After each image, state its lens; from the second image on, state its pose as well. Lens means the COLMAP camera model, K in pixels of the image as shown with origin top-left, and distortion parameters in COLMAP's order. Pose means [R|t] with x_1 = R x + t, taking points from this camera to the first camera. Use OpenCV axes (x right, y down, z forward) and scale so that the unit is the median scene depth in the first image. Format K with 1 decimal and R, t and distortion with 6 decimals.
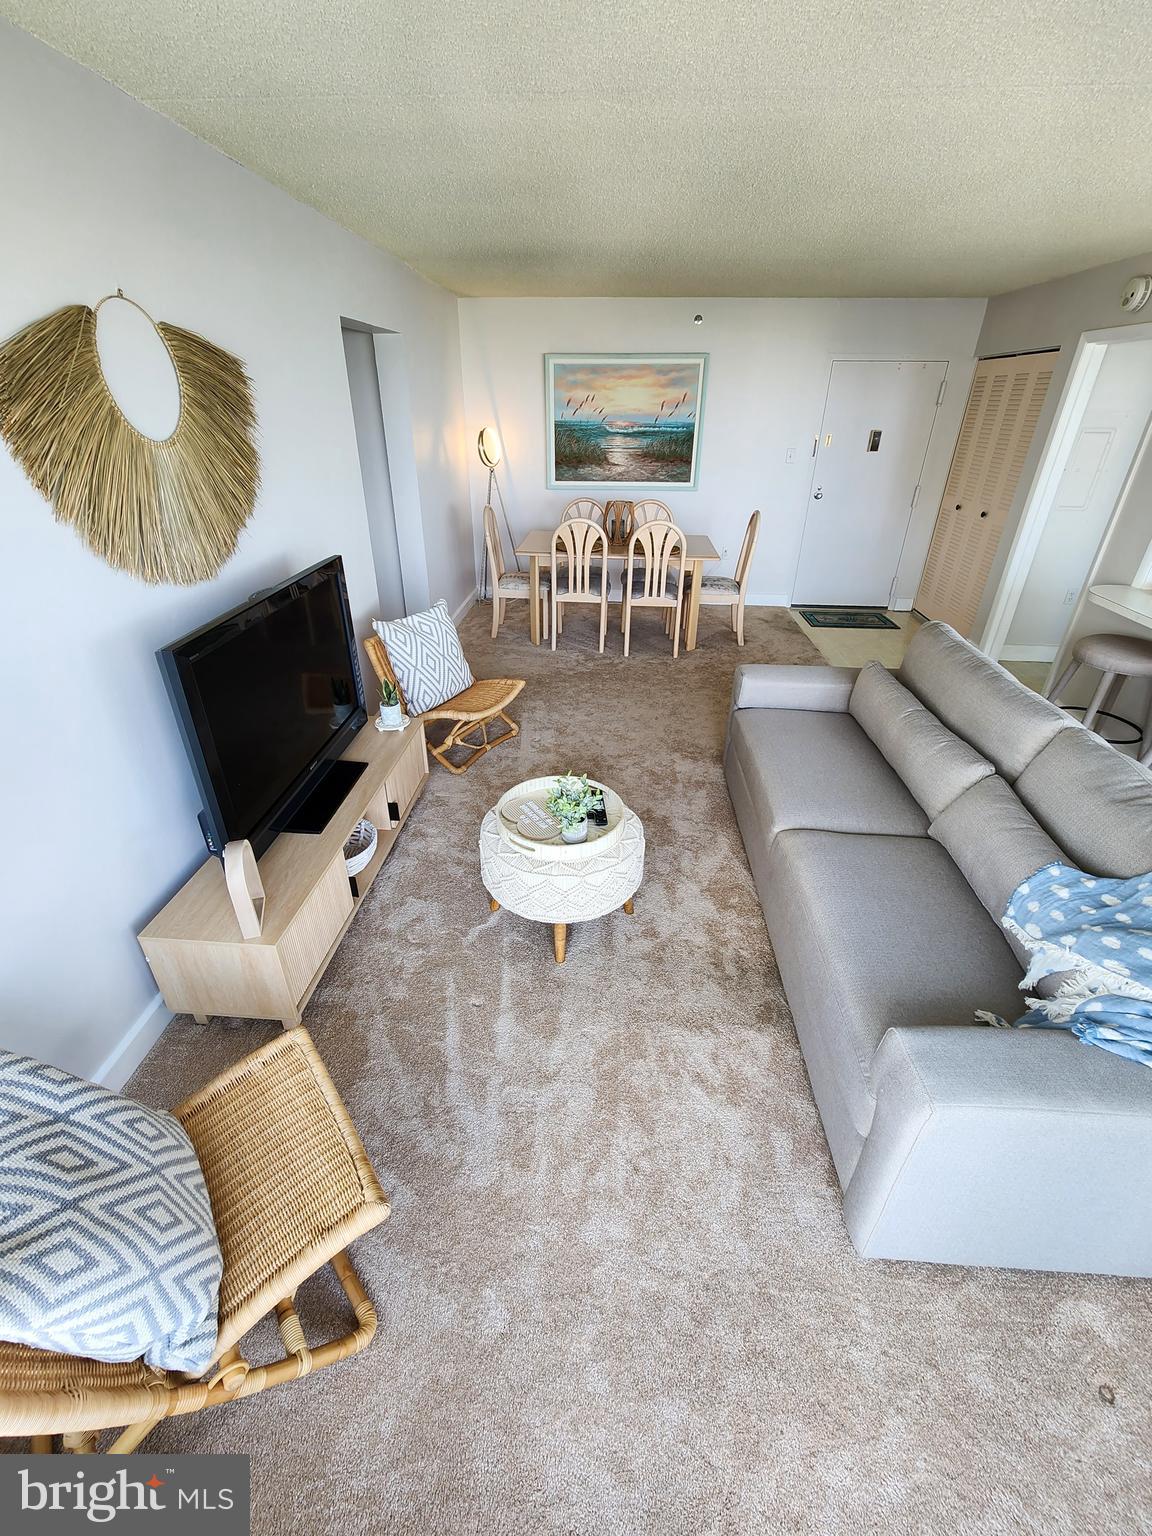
lens RADIAL K [[653.0, 0, 571.5], [0, 653.0, 765.7], [0, 0, 1]] dist [0.000924, -0.001203]
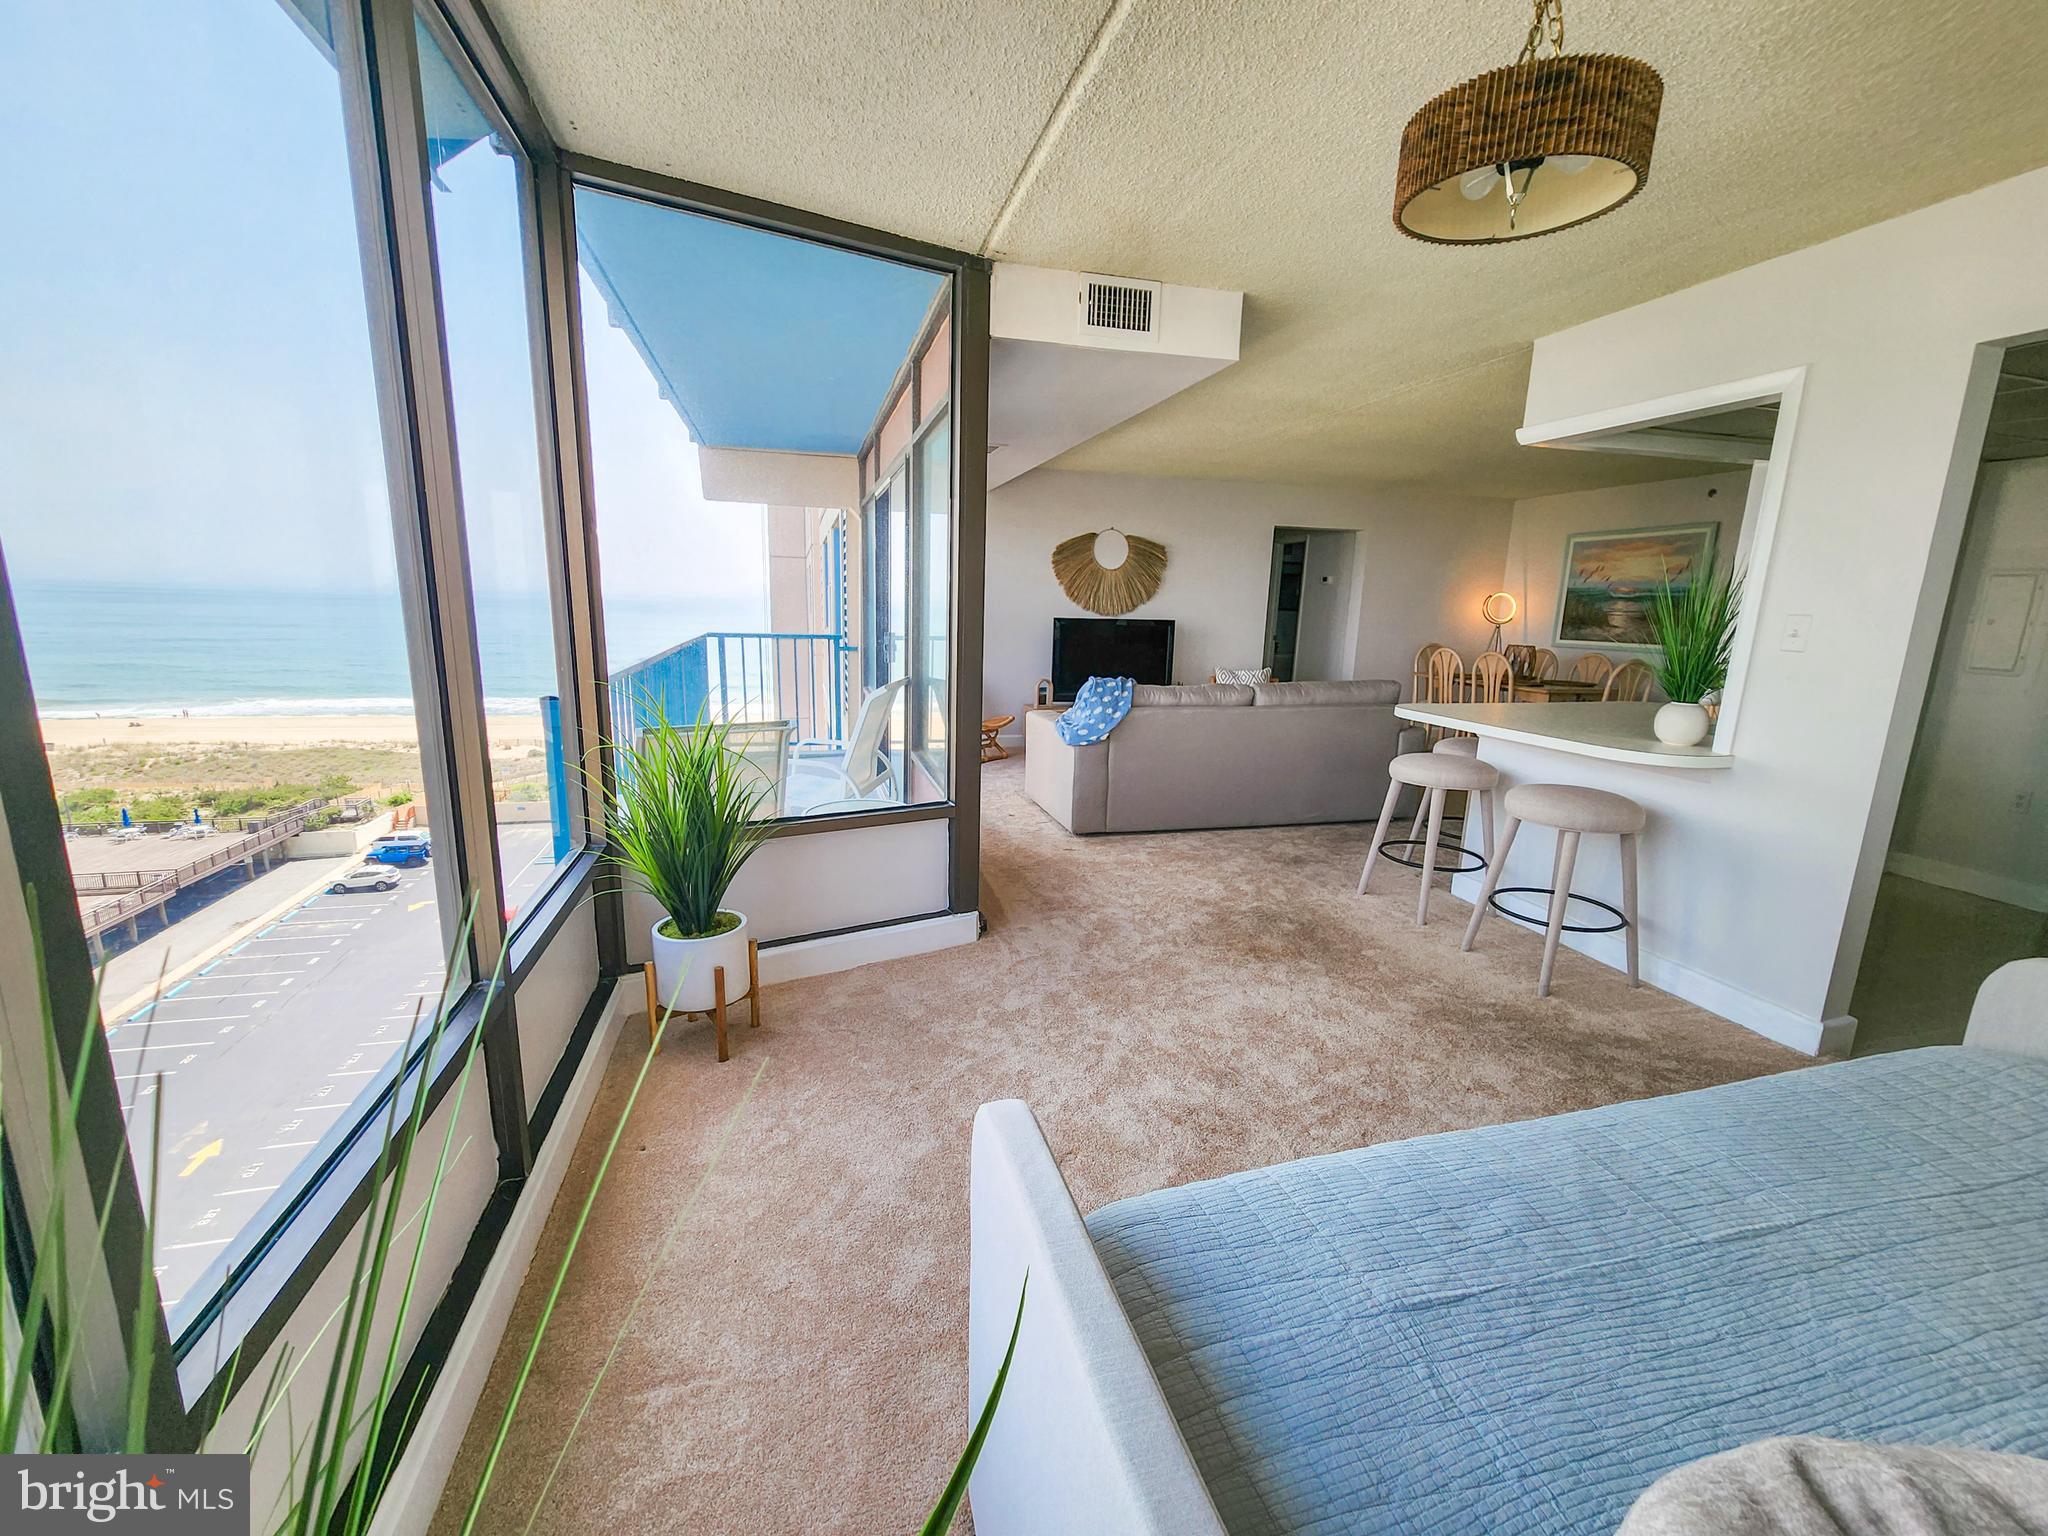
lens RADIAL K [[830.5, 0, 1012.0], [0, 830.5, 769.9], [0, 0, 1]] dist [0.000629, -0.000087]
pose [[0.309977, 0.192029, -0.931149, 1.732074], [-0.486352, 0.873573, 0.018250, 0.268817], [0.816931, 0.447209, 0.364181, -0.207108]]
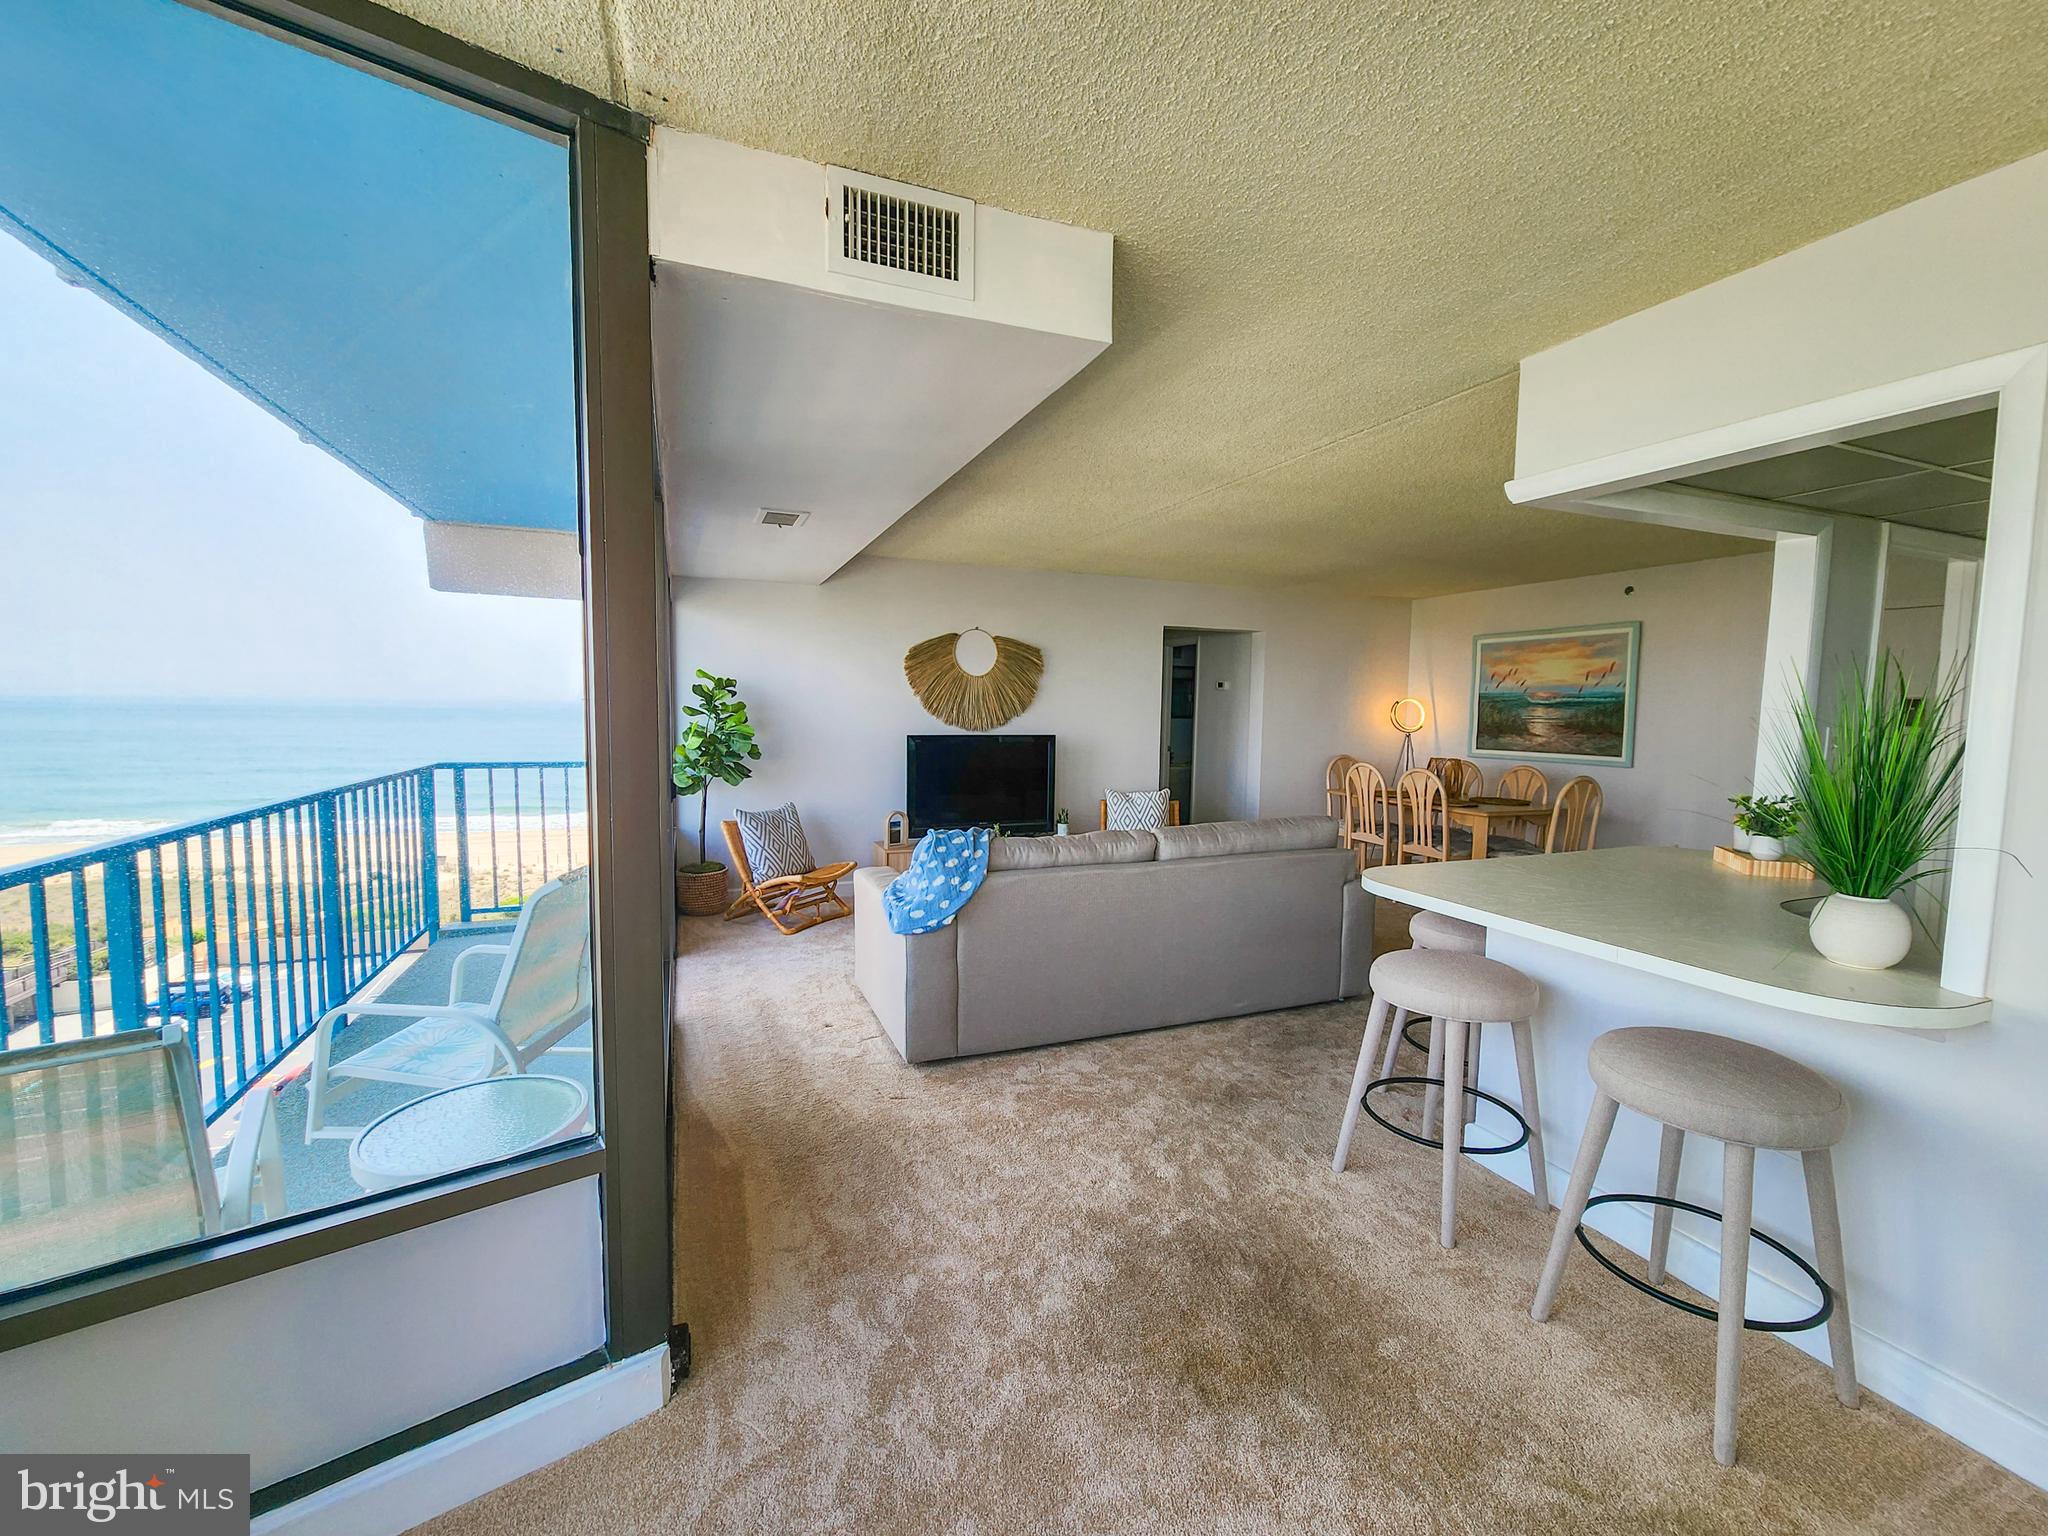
lens RADIAL K [[830.5, 0, 1017.9], [0, 830.5, 769.8], [0, 0, 1]] dist [0.000629, -0.000087]
pose [[0.432346, 0.071084, -0.898902, 1.359703], [-0.452609, 0.879315, -0.148156, 0.128274], [0.779886, 0.470906, 0.412341, -0.014626]]
